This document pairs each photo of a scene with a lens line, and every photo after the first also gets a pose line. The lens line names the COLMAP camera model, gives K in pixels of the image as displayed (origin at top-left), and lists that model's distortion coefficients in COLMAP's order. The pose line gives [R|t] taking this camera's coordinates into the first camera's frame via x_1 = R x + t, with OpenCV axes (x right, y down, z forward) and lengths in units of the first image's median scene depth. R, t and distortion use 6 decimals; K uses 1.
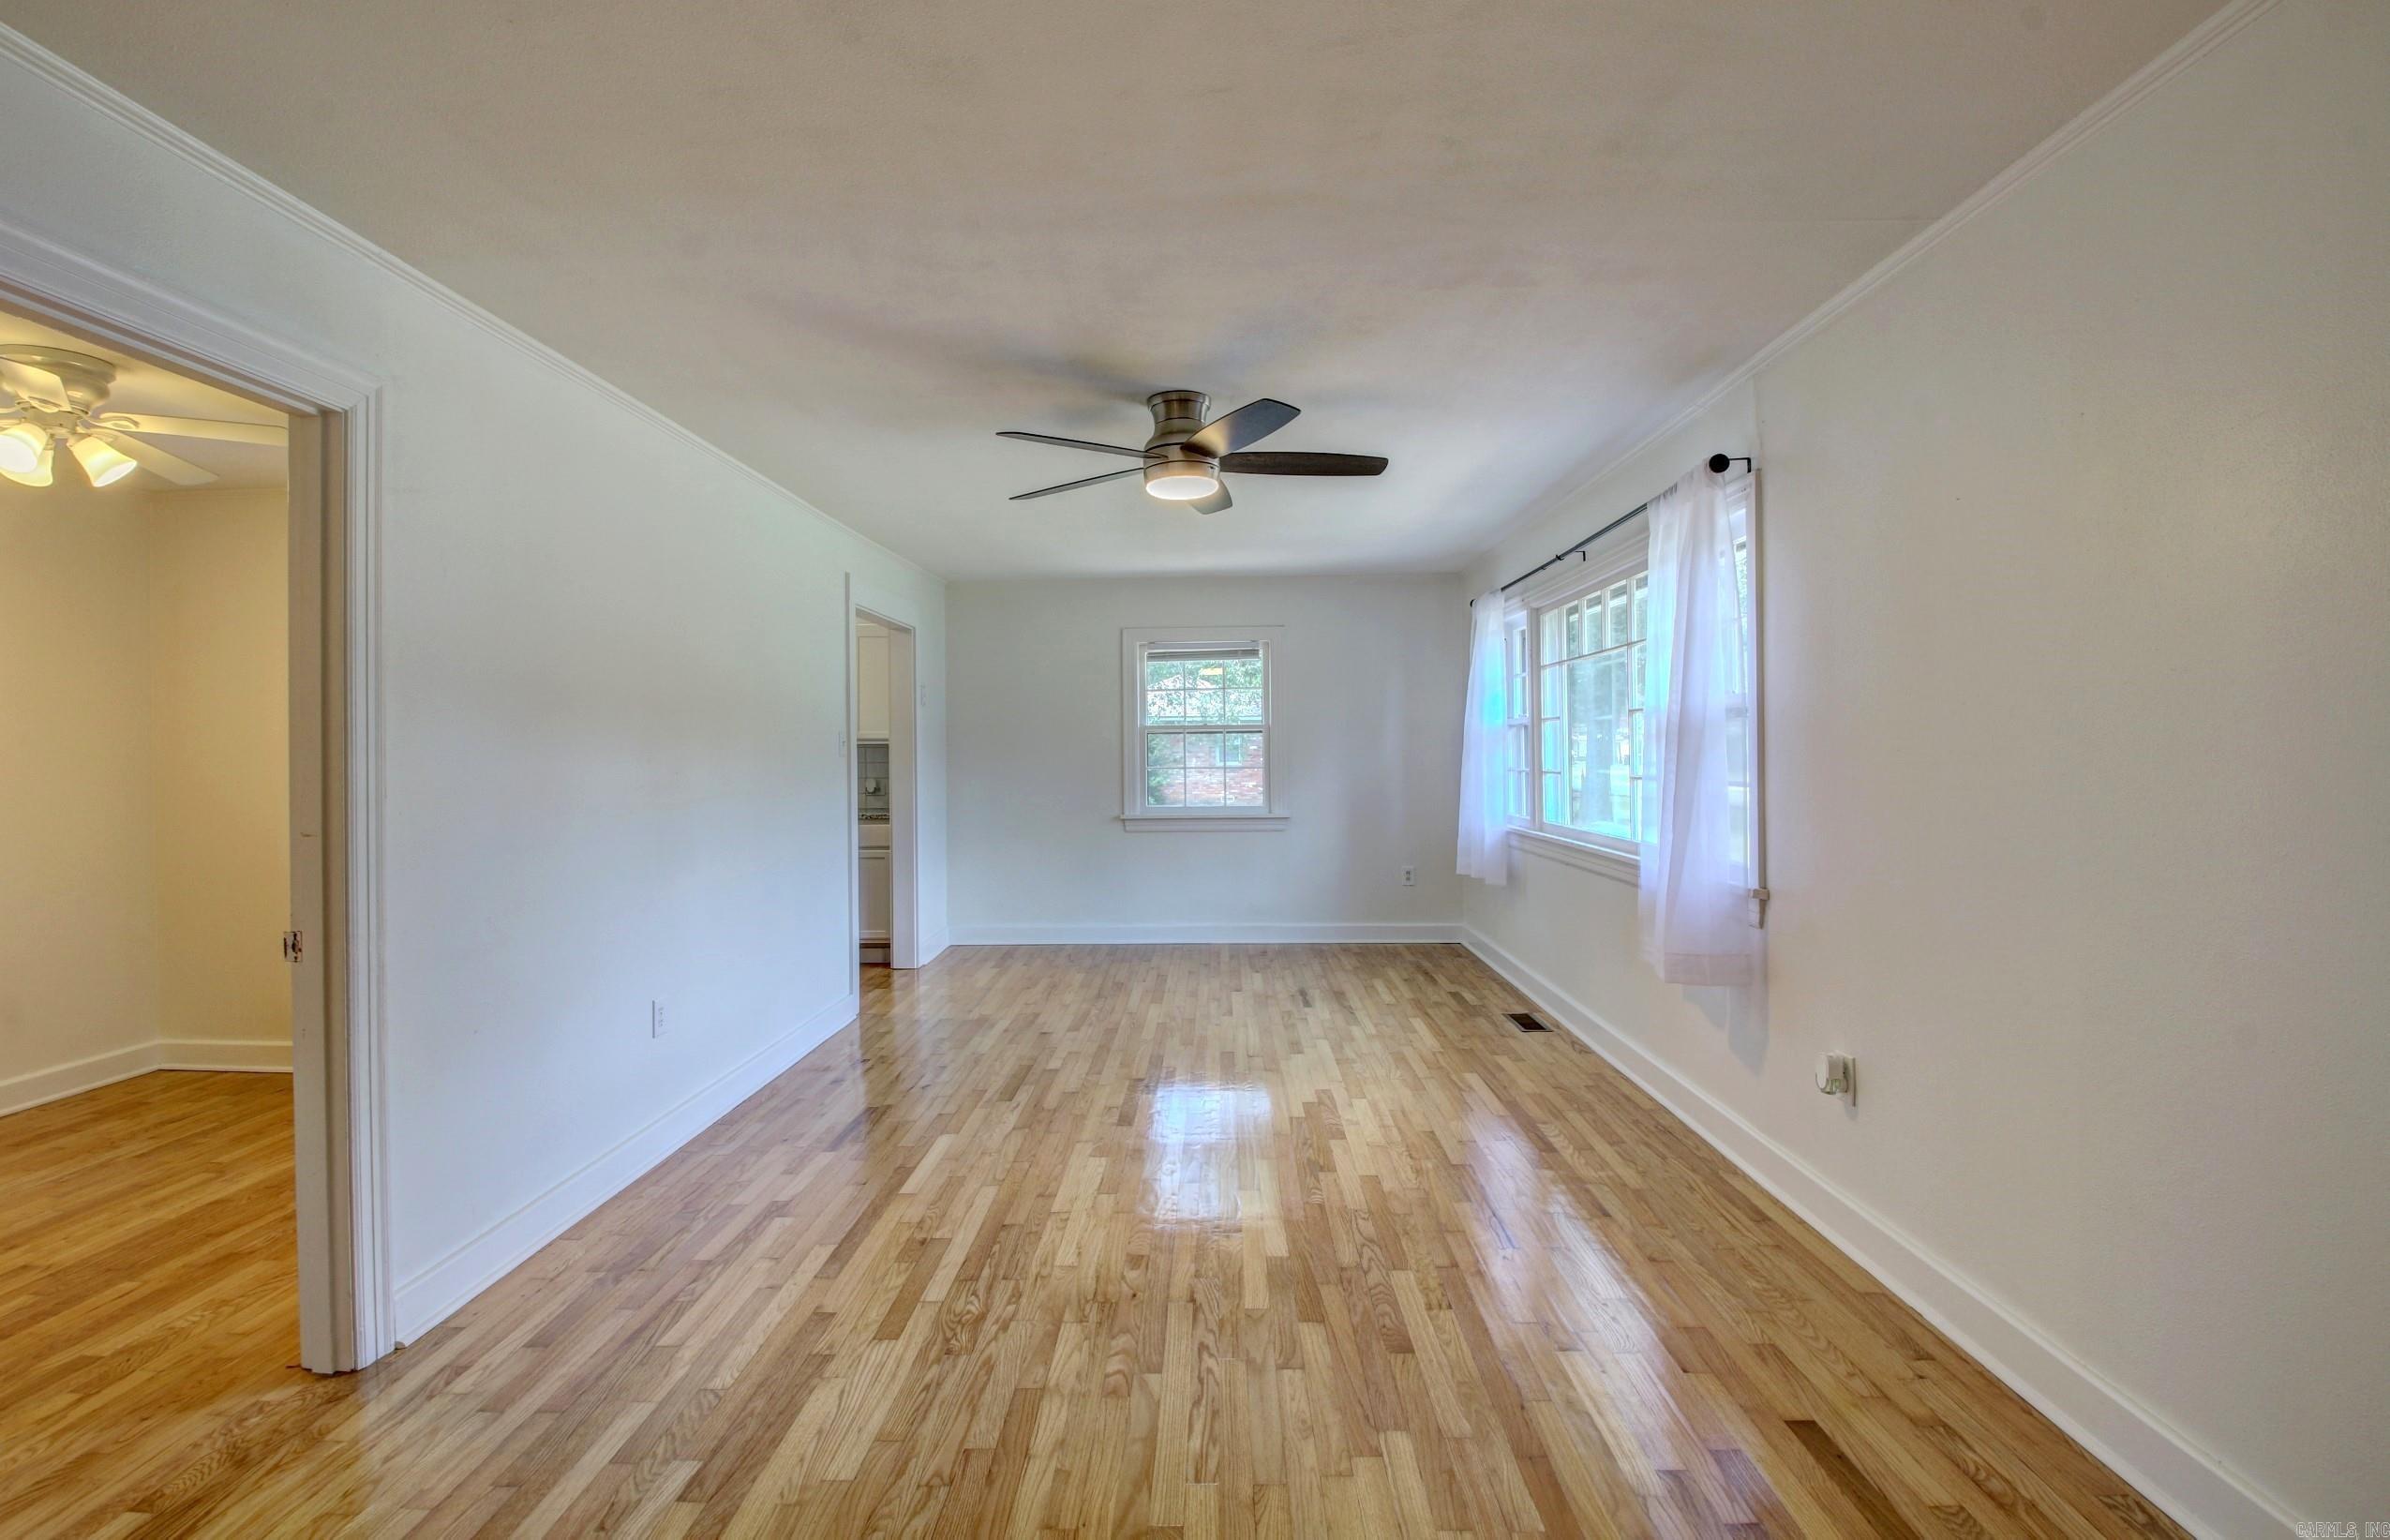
lens RADIAL K [[1123.4, 0, 1188.2], [0, 1123.4, 747.7], [0, 0, 1]] dist [0.054419, -0.065970]
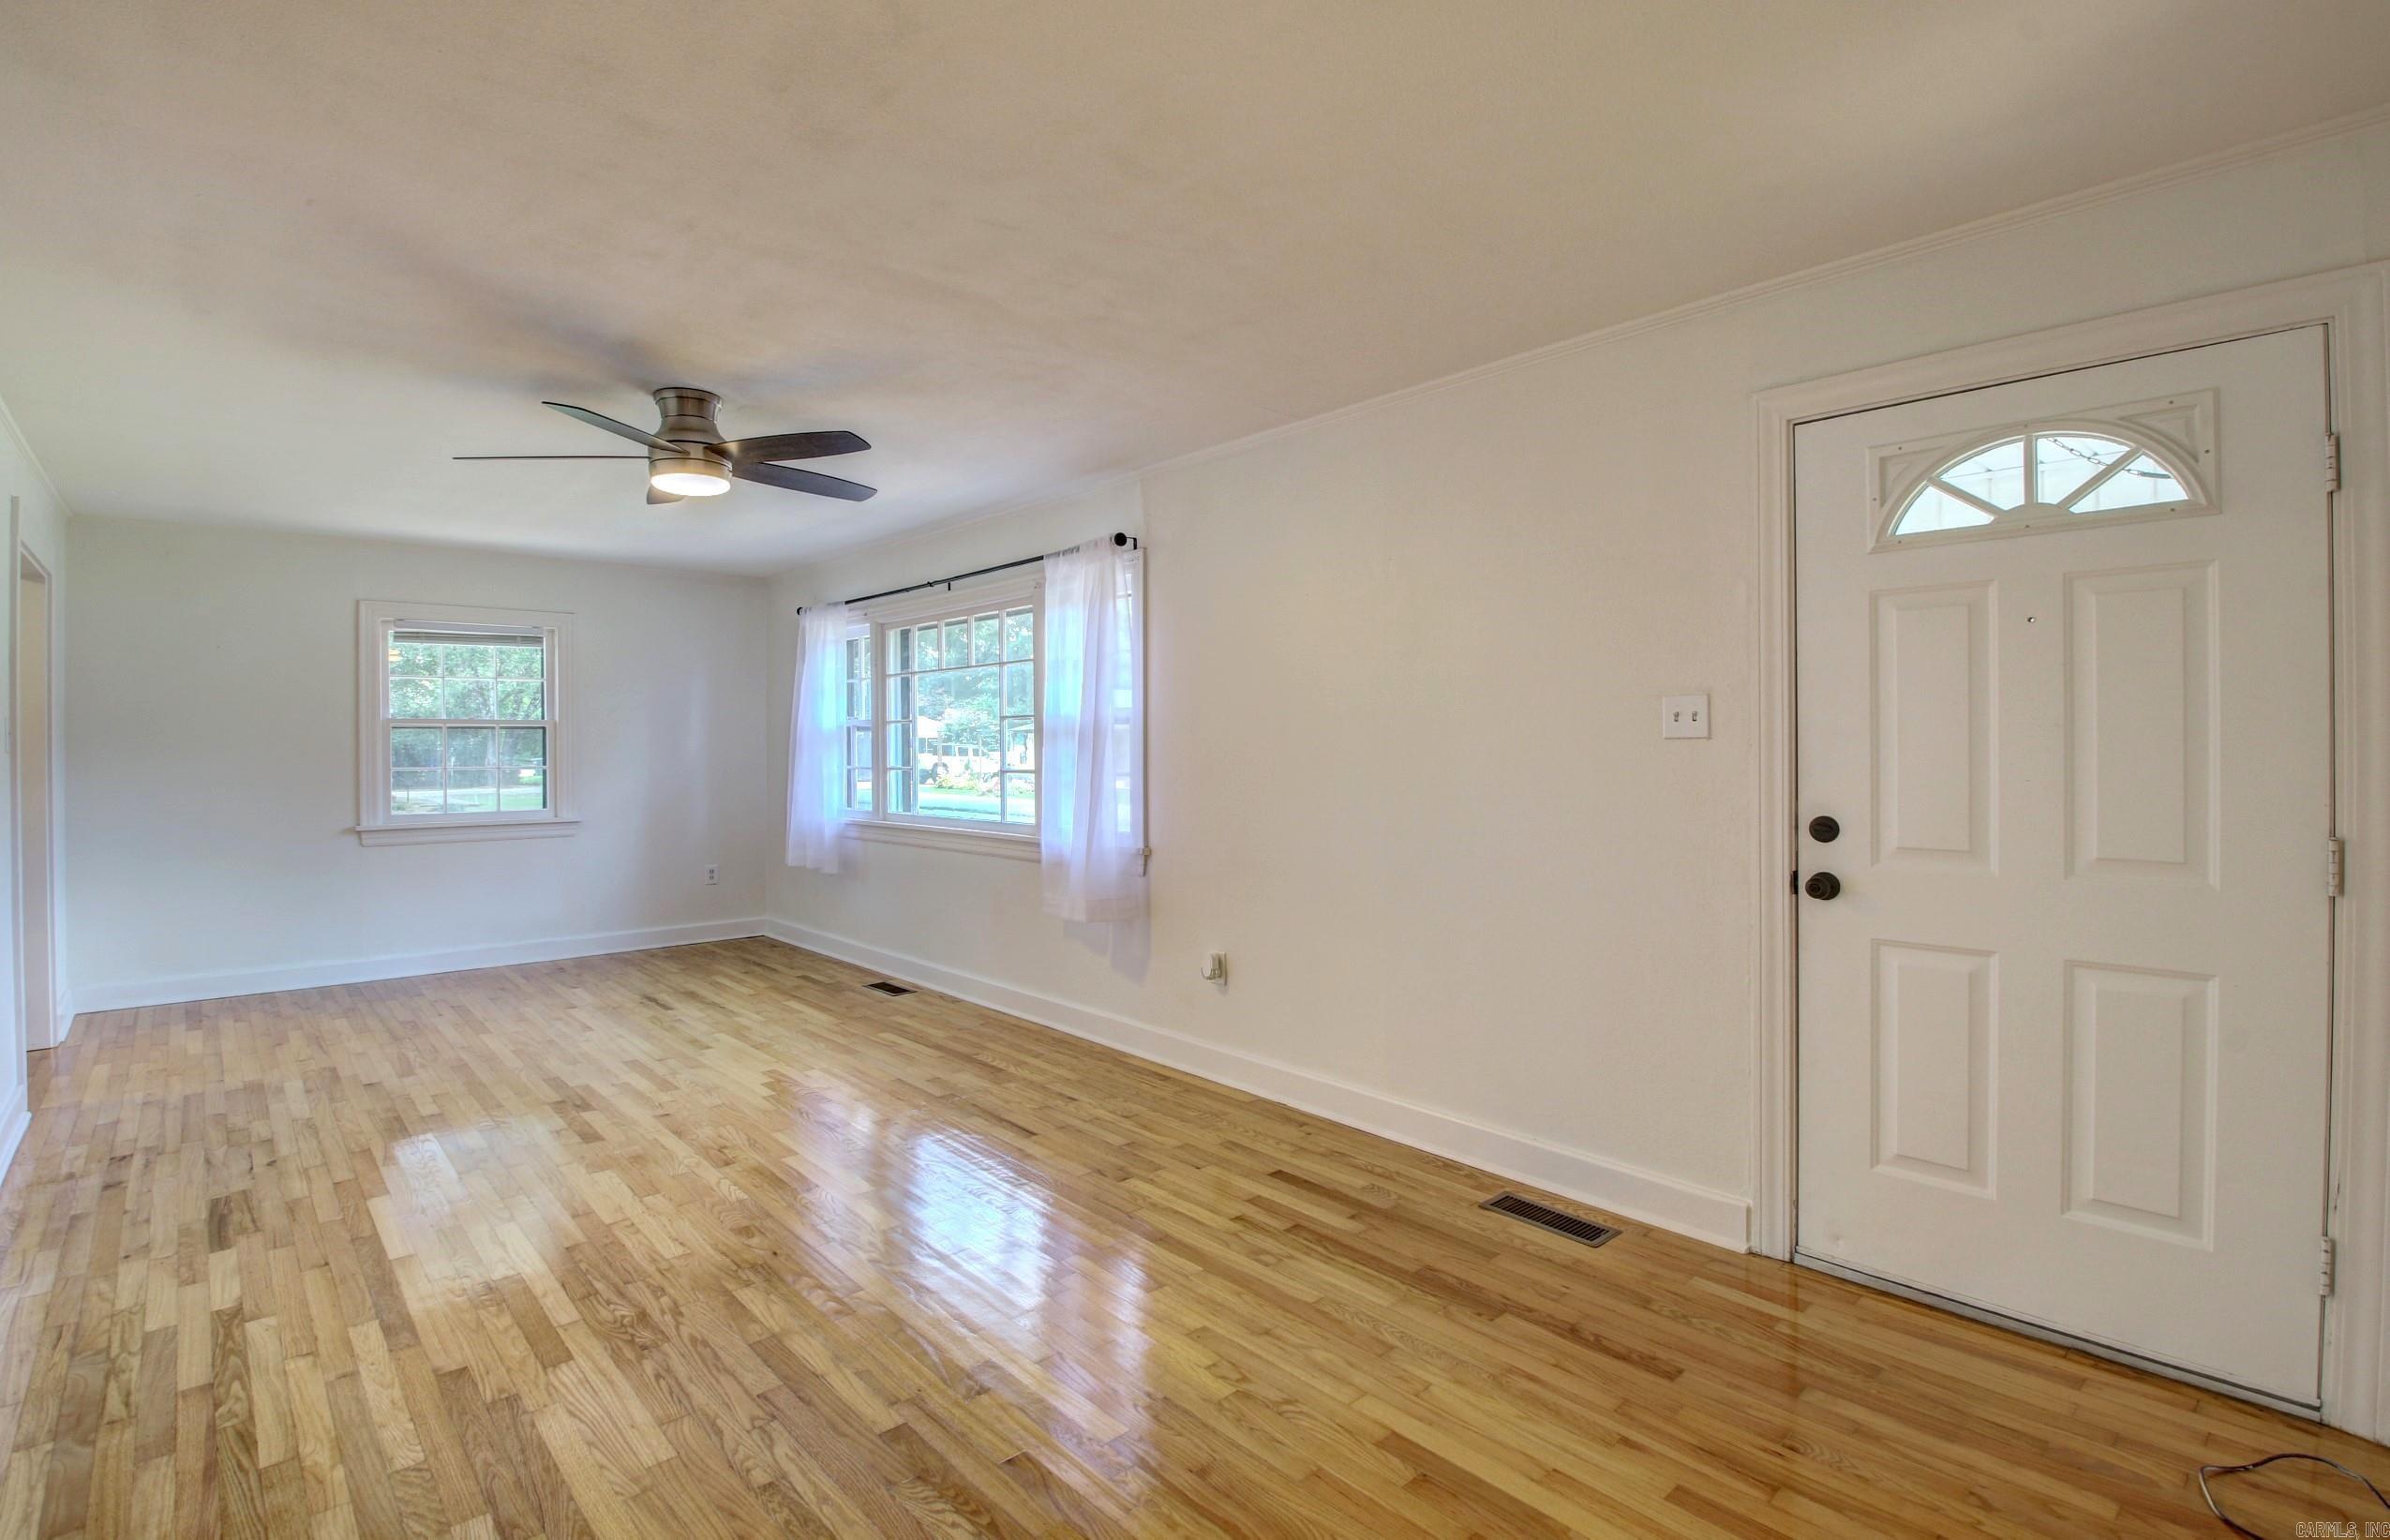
lens RADIAL K [[1110.3, 0, 1195.3], [0, 1110.3, 750.2], [0, 0, 1]] dist [0.000417, -0.014037]
pose [[0.719820, 0.003324, 0.694152, -0.380990], [-0.003911, 0.999992, -0.000734, 0.004762], [-0.694149, -0.002186, 0.719828, -0.023174]]
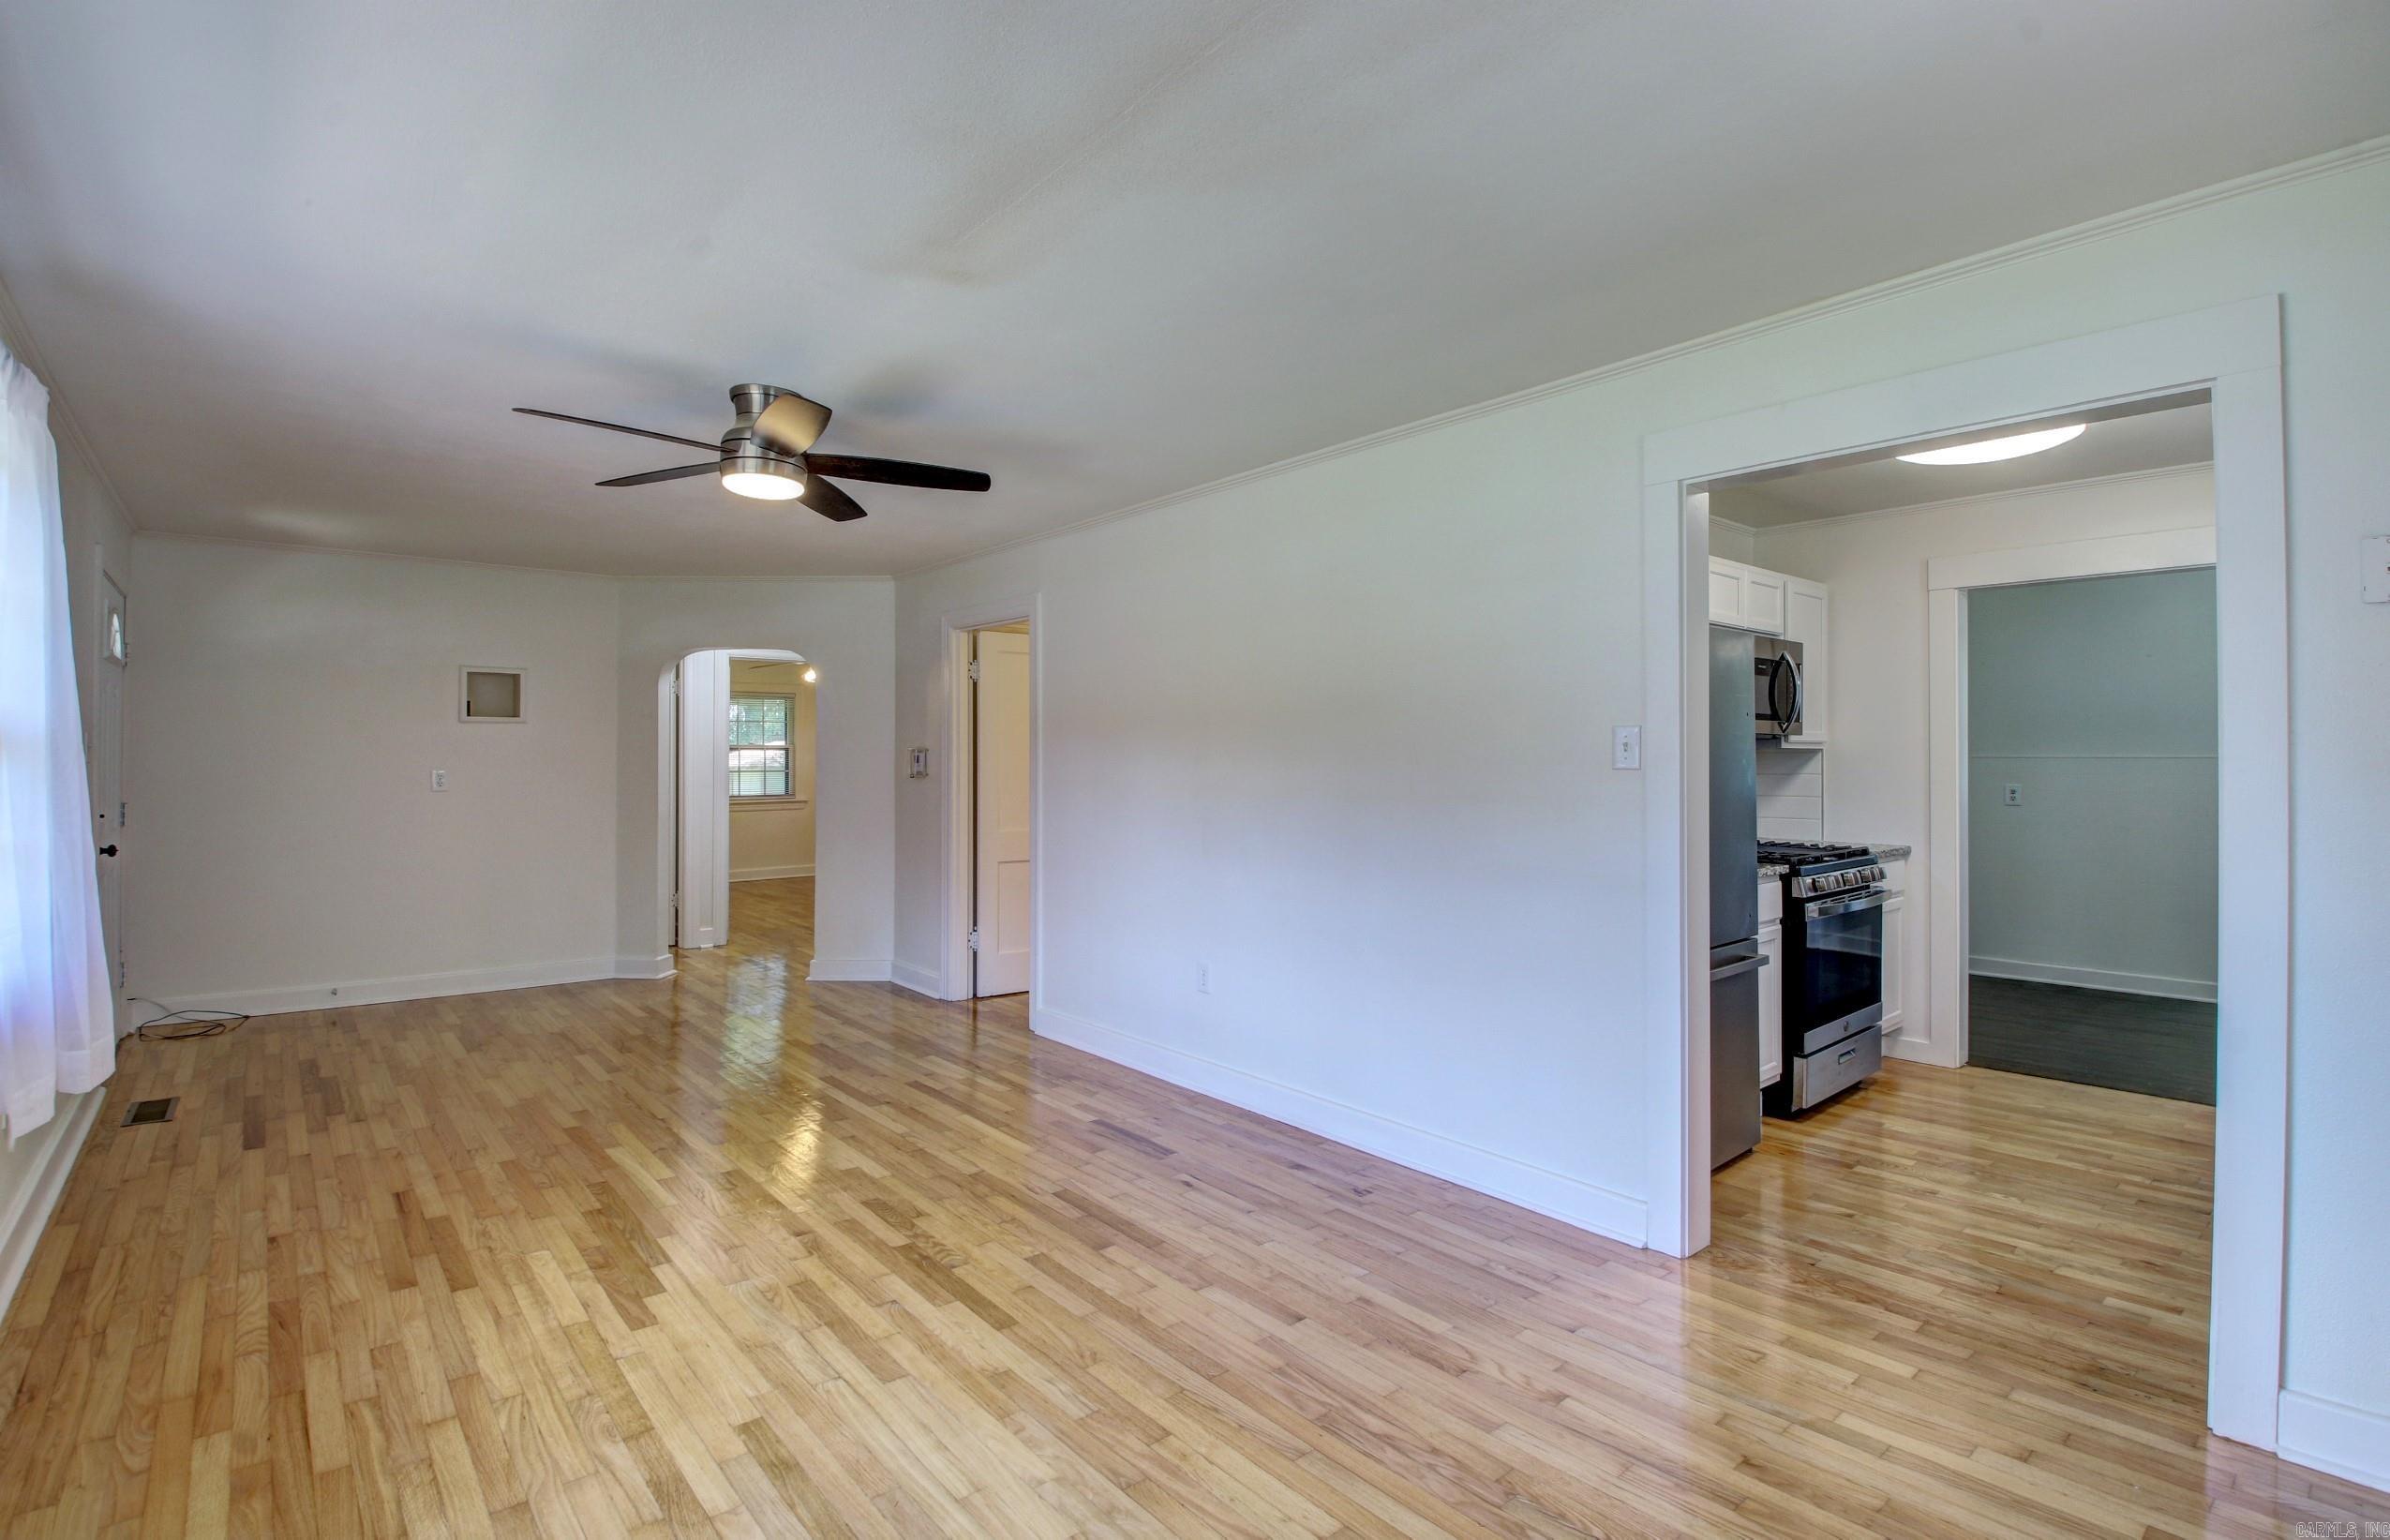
lens RADIAL K [[1107.7, 0, 1186.6], [0, 1107.7, 748.1], [0, 0, 1]] dist [0.002748, -0.016742]
pose [[-0.748126, 0.003863, -0.663546, 0.359092], [0.009877, 0.999937, -0.005314, -0.003530], [0.663483, -0.010529, -0.748117, 2.002742]]
